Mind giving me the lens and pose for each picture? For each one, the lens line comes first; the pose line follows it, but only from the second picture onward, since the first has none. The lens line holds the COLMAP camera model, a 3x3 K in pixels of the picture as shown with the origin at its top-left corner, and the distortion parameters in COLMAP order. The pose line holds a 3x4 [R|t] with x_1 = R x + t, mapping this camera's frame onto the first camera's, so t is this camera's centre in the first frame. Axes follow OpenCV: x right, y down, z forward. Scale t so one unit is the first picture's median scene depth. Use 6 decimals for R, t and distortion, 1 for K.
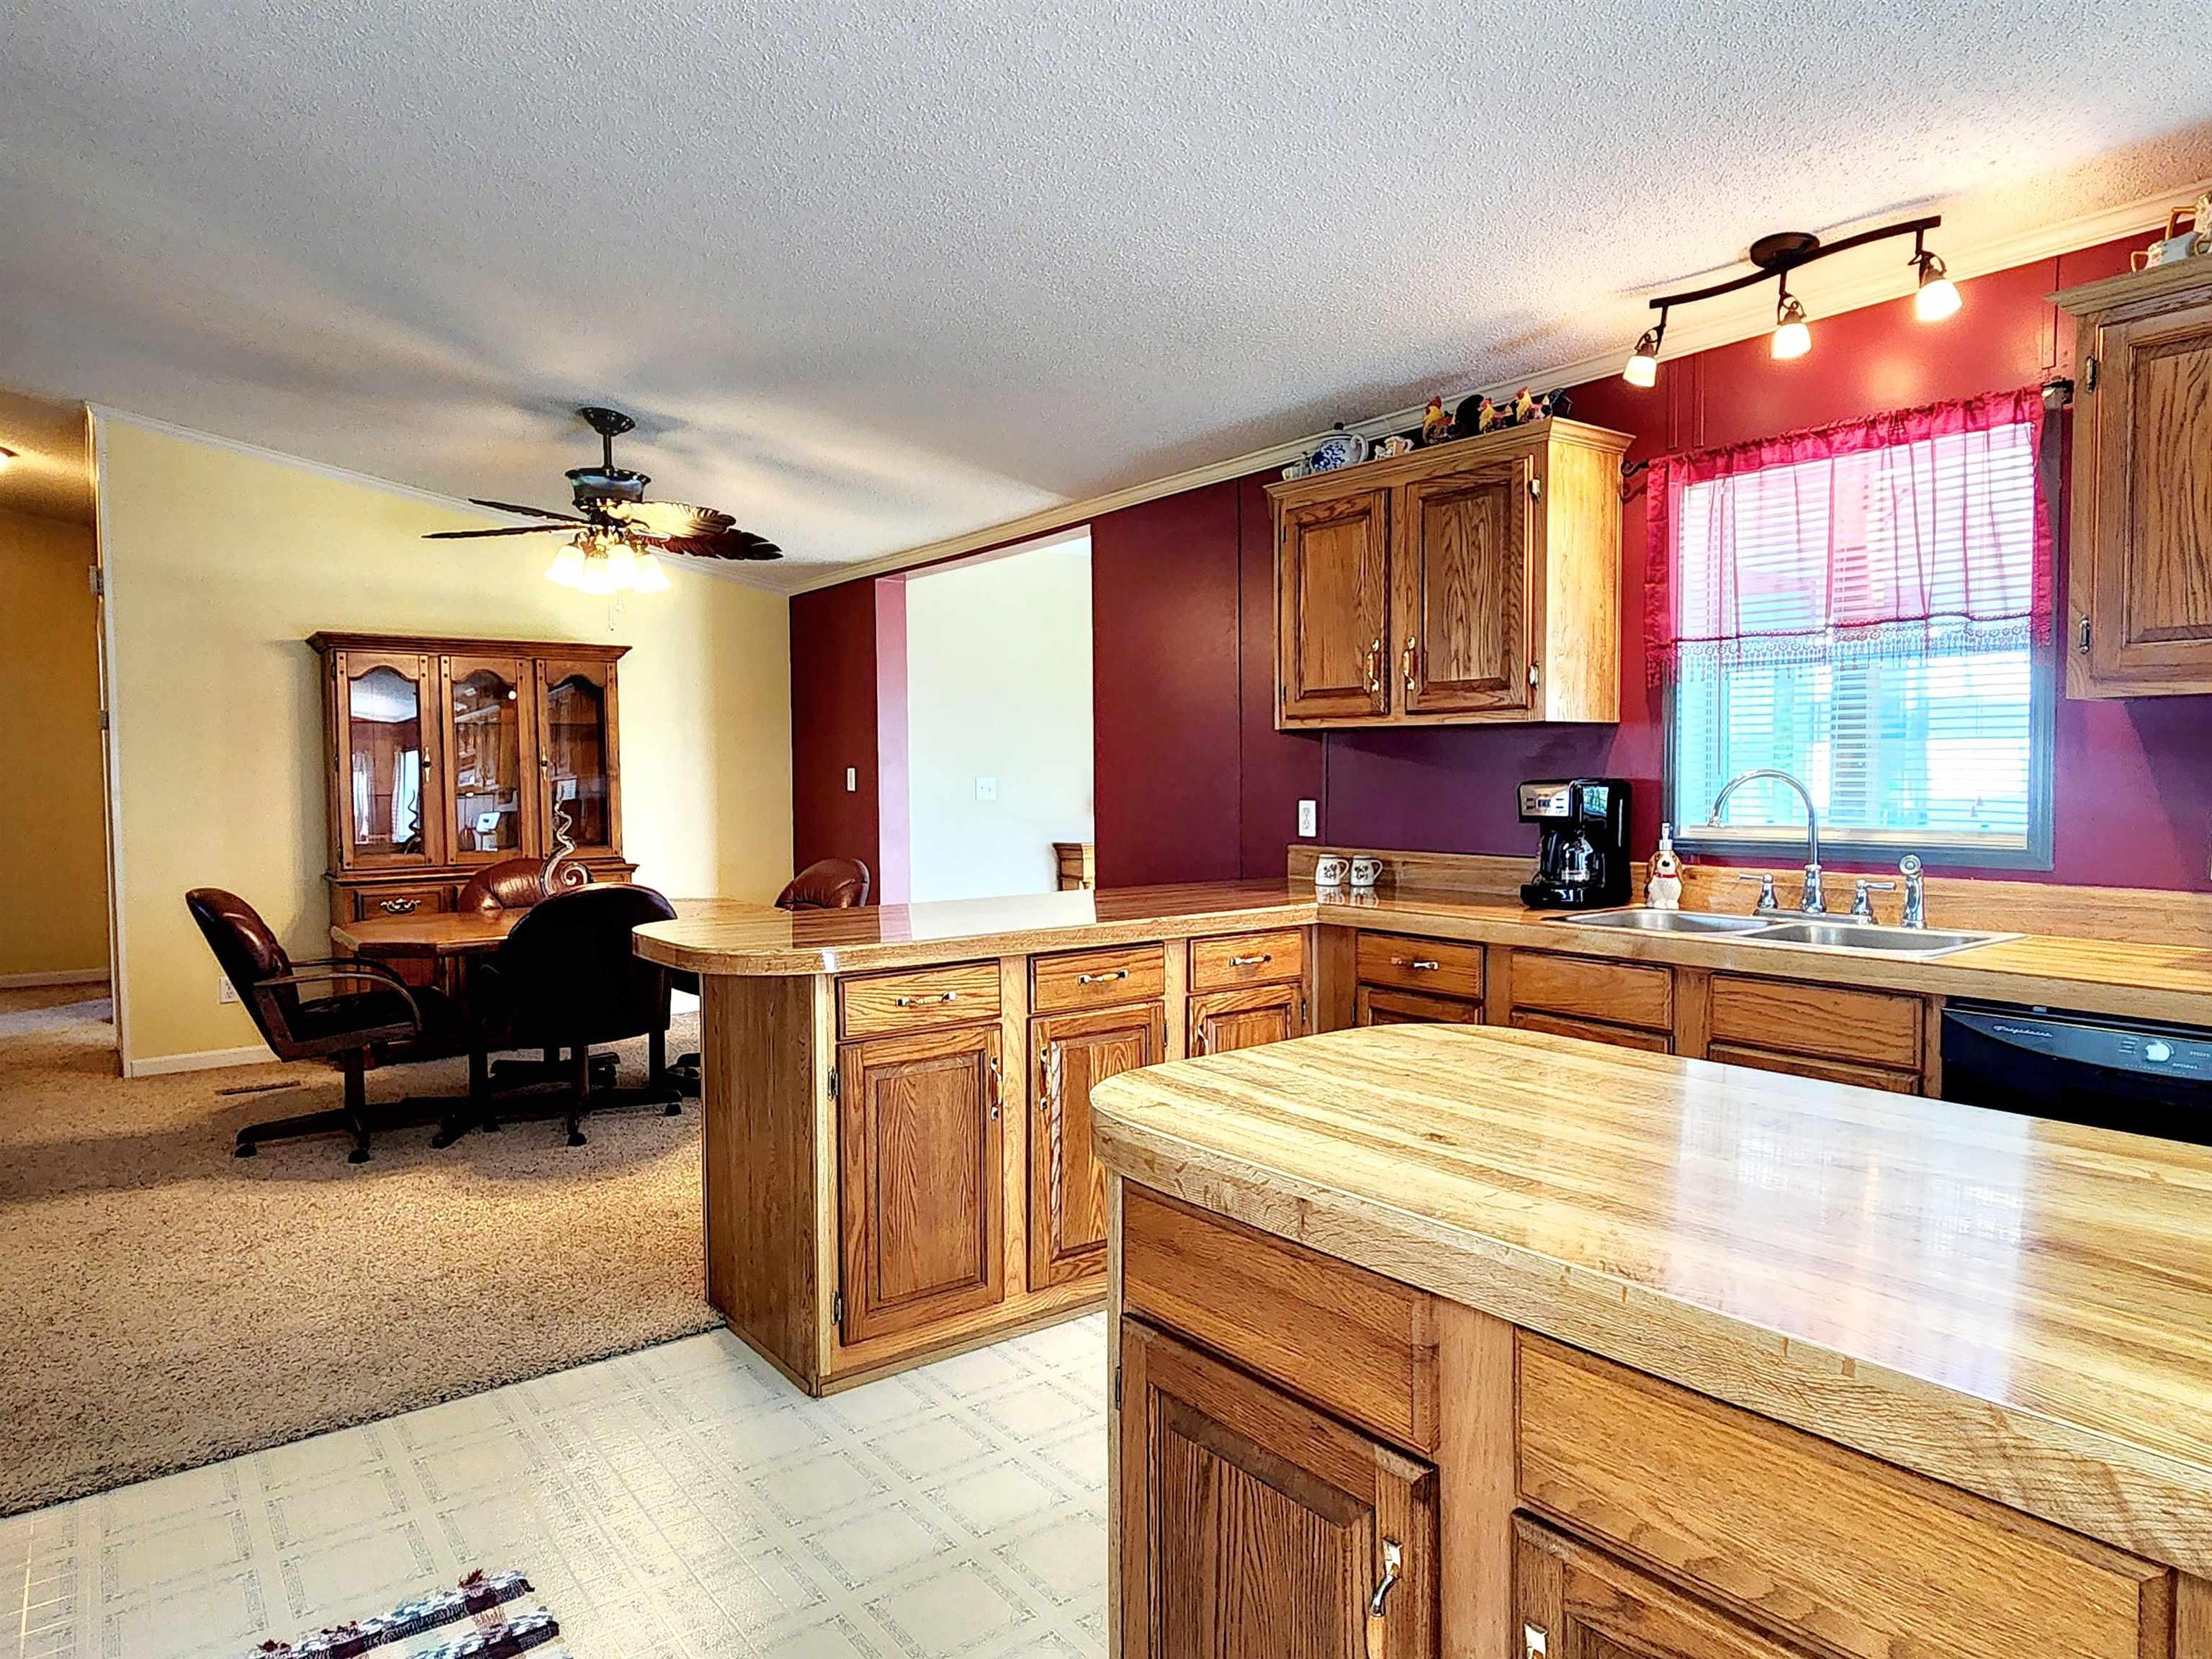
lens RADIAL K [[1343.6, 0, 1102.4], [0, 1343.6, 826.5], [0, 0, 1]] dist [0.006560, -0.000468]
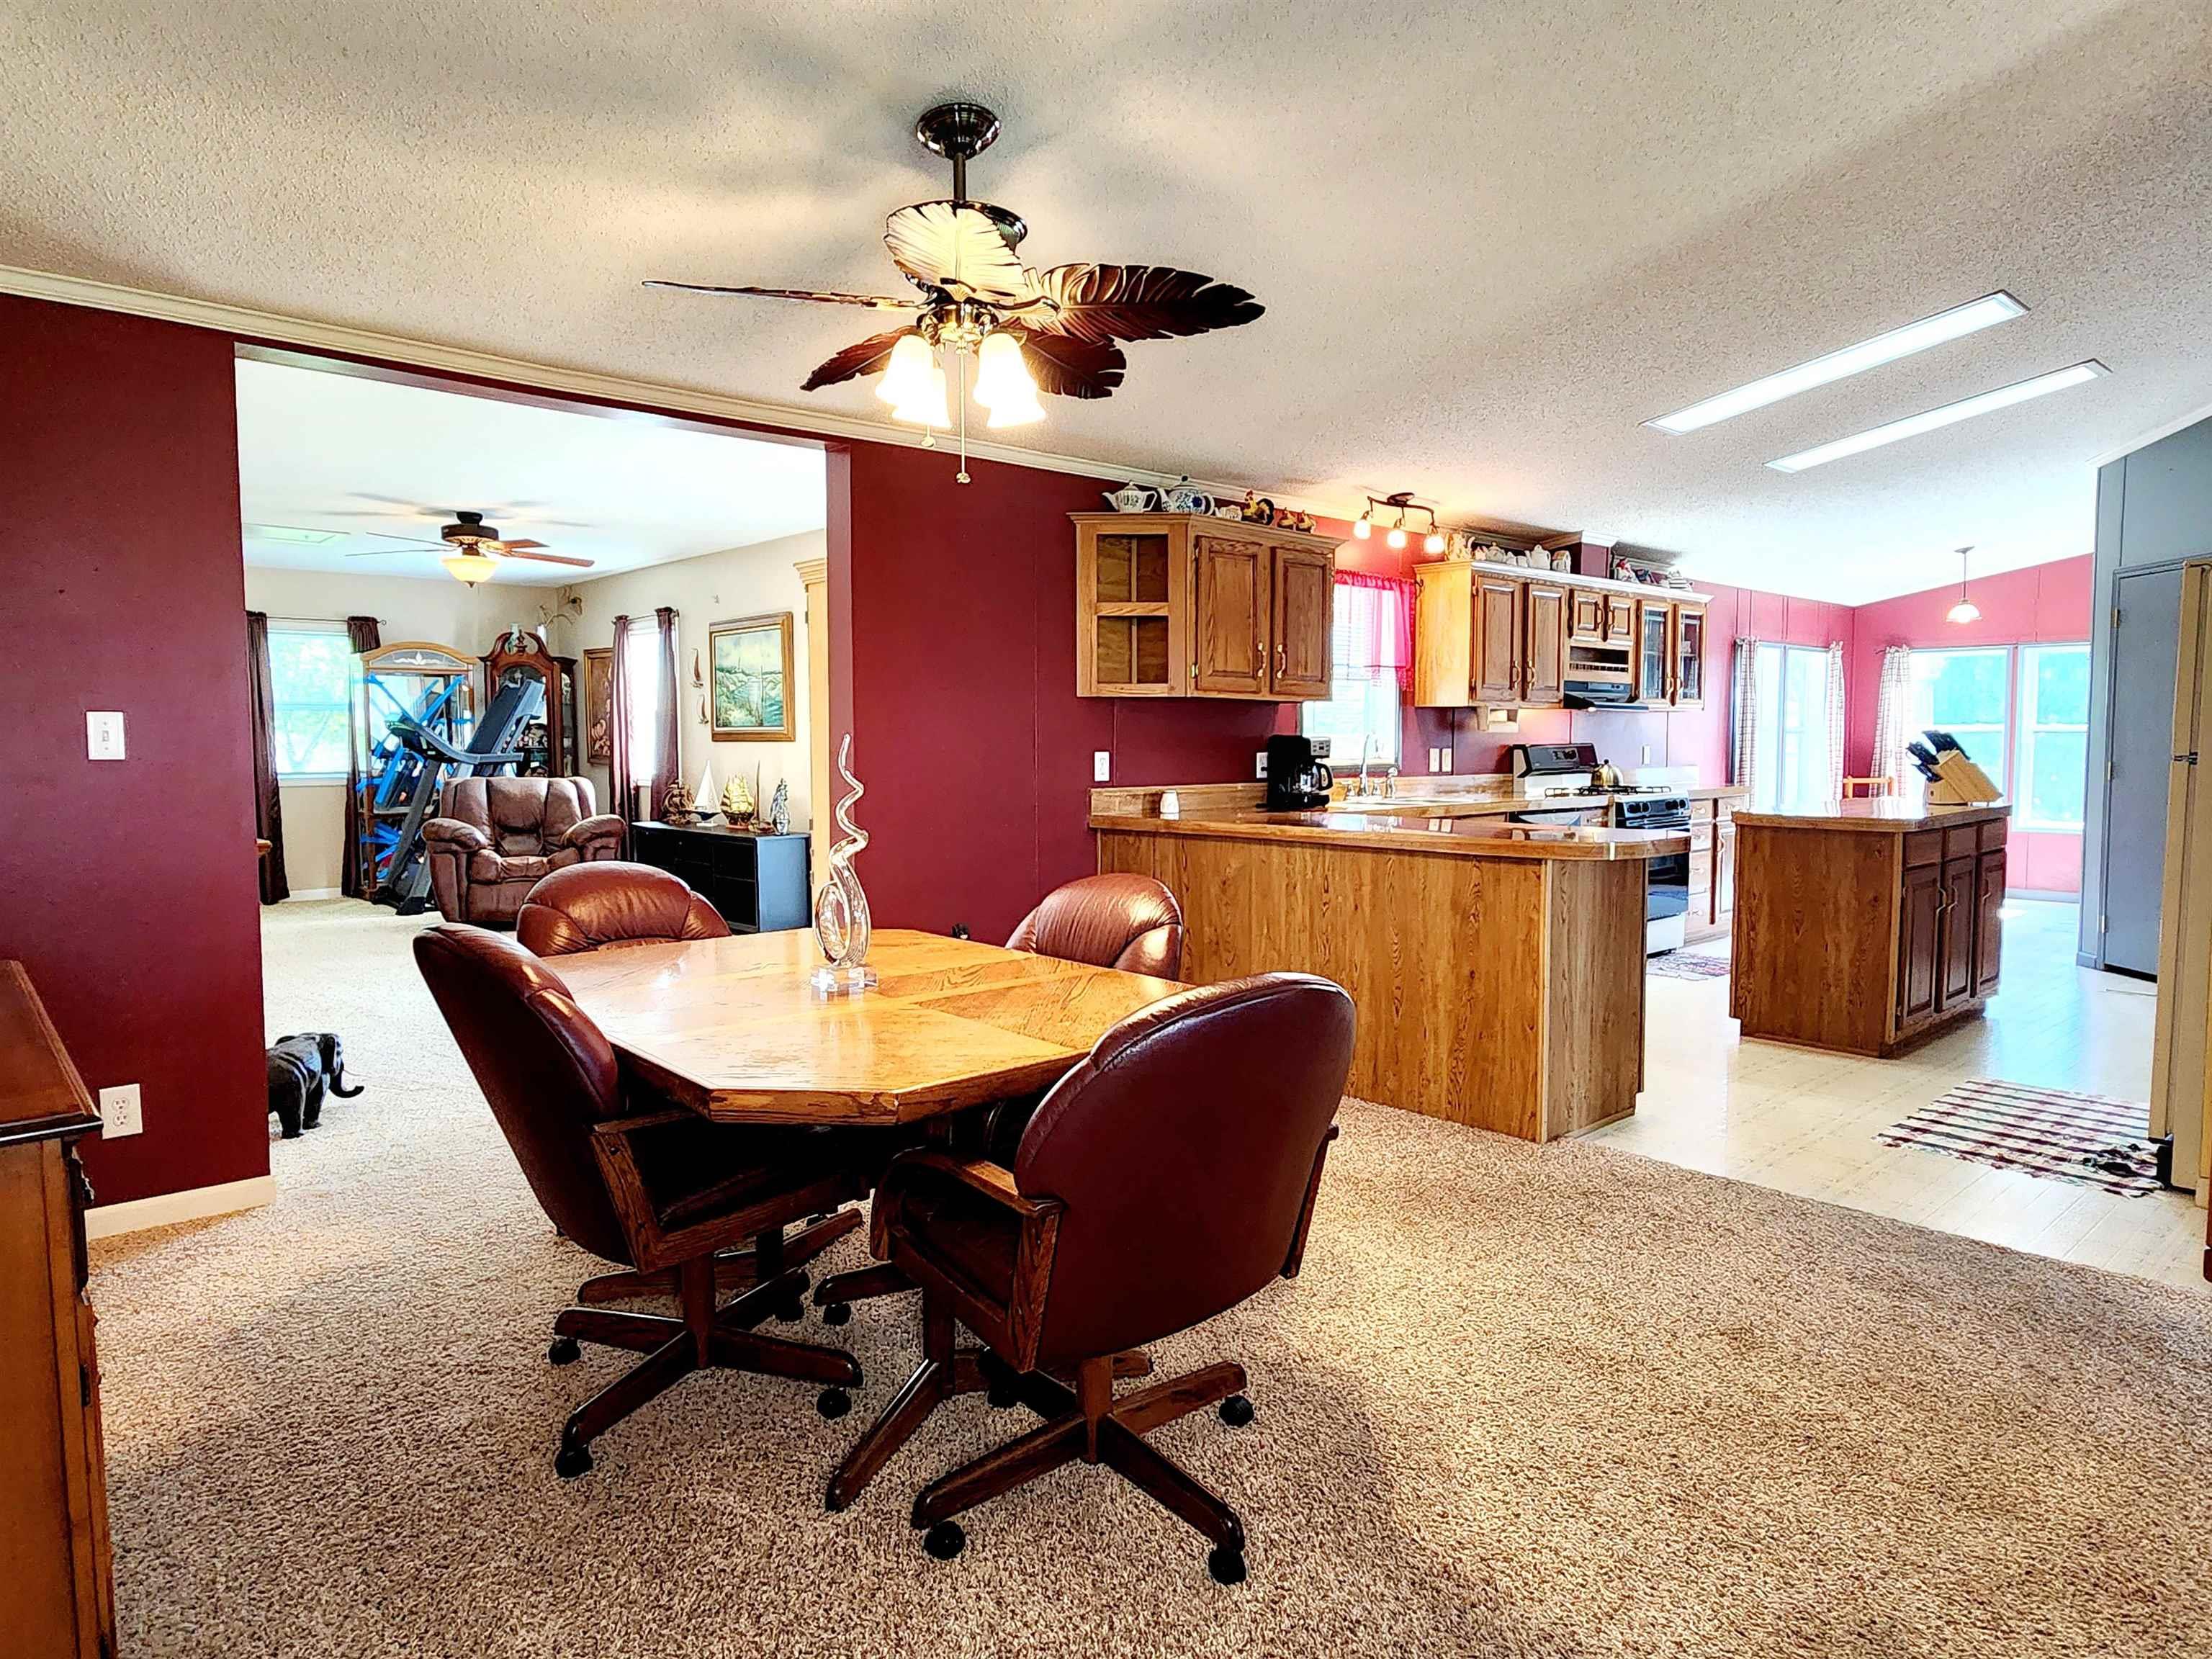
lens RADIAL K [[1340.0, 0, 1110.3], [0, 1340.0, 819.8], [0, 0, 1]] dist [0.007115, 0.001406]
pose [[-0.100529, -0.054527, 0.993439, -1.270542], [0.041858, 0.997381, 0.058979, -0.034692], [-0.994053, 0.047512, -0.097984, 1.297479]]
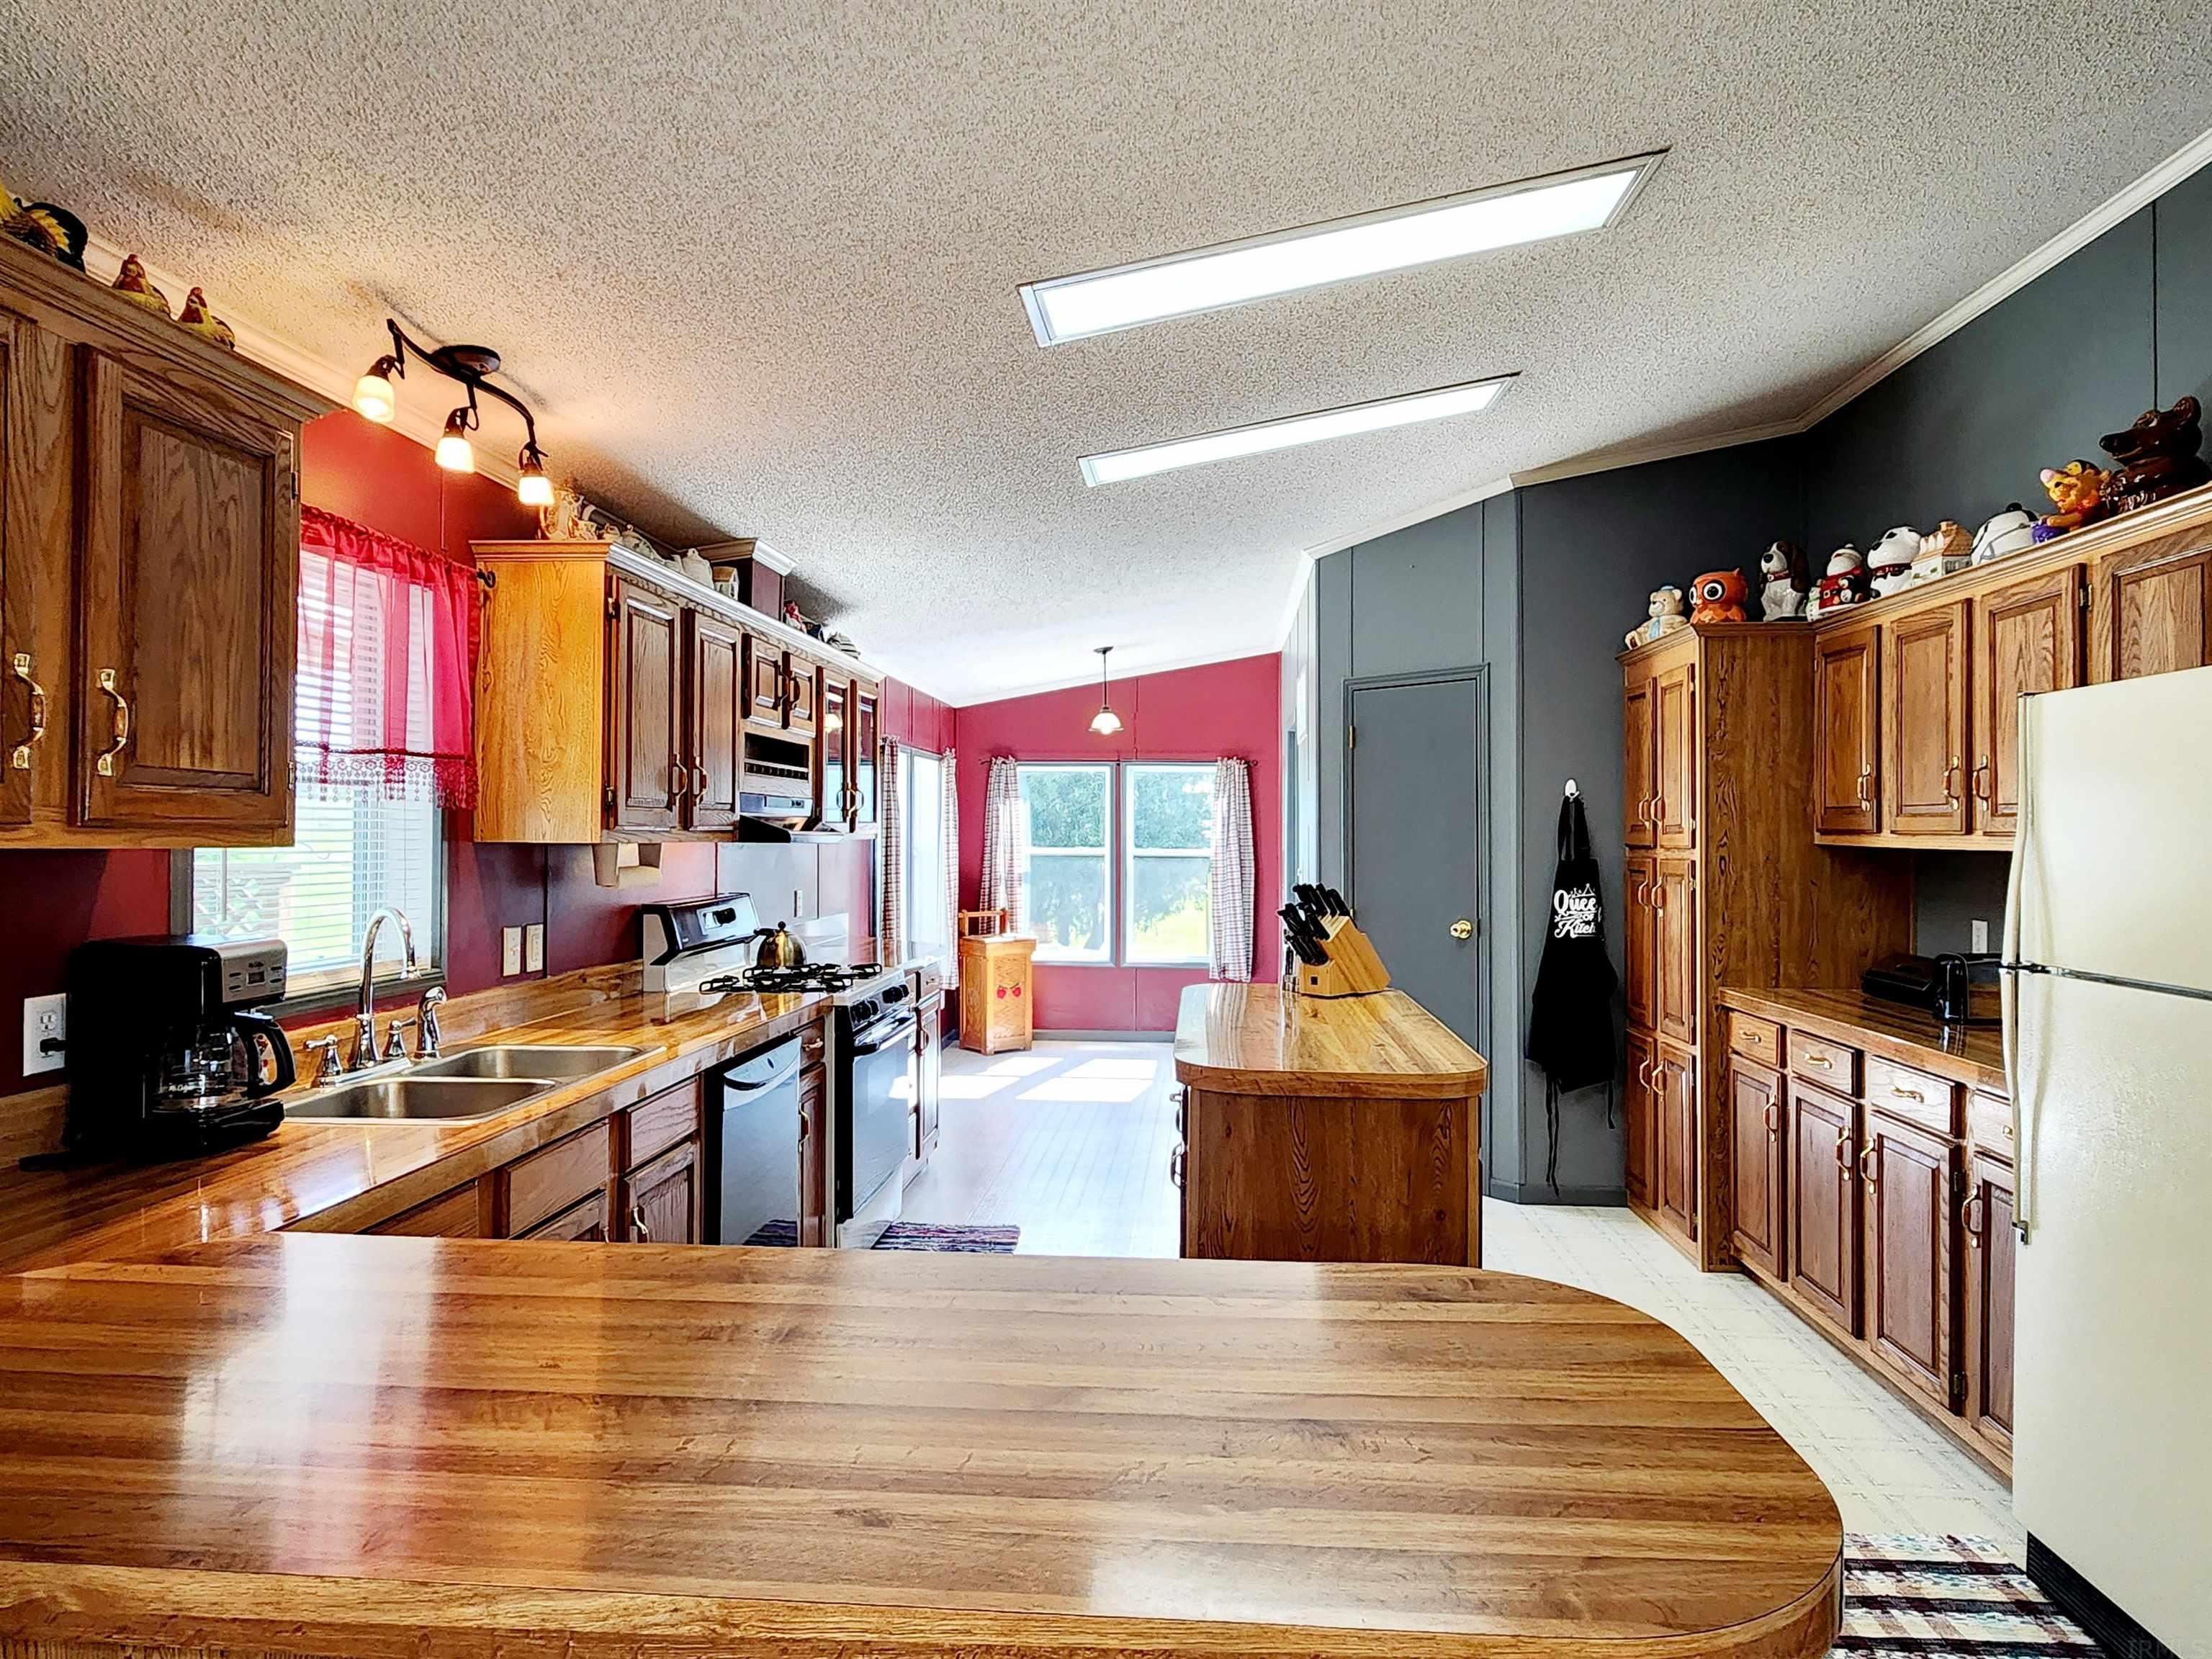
lens RADIAL K [[1343.6, 0, 1102.4], [0, 1343.6, 826.5], [0, 0, 1]] dist [0.006560, -0.000468]
pose [[-0.751398, 0.007426, 0.659808, -0.342902], [0.026899, 0.999450, 0.019384, -0.079508], [-0.659301, 0.032314, -0.751184, 1.075199]]
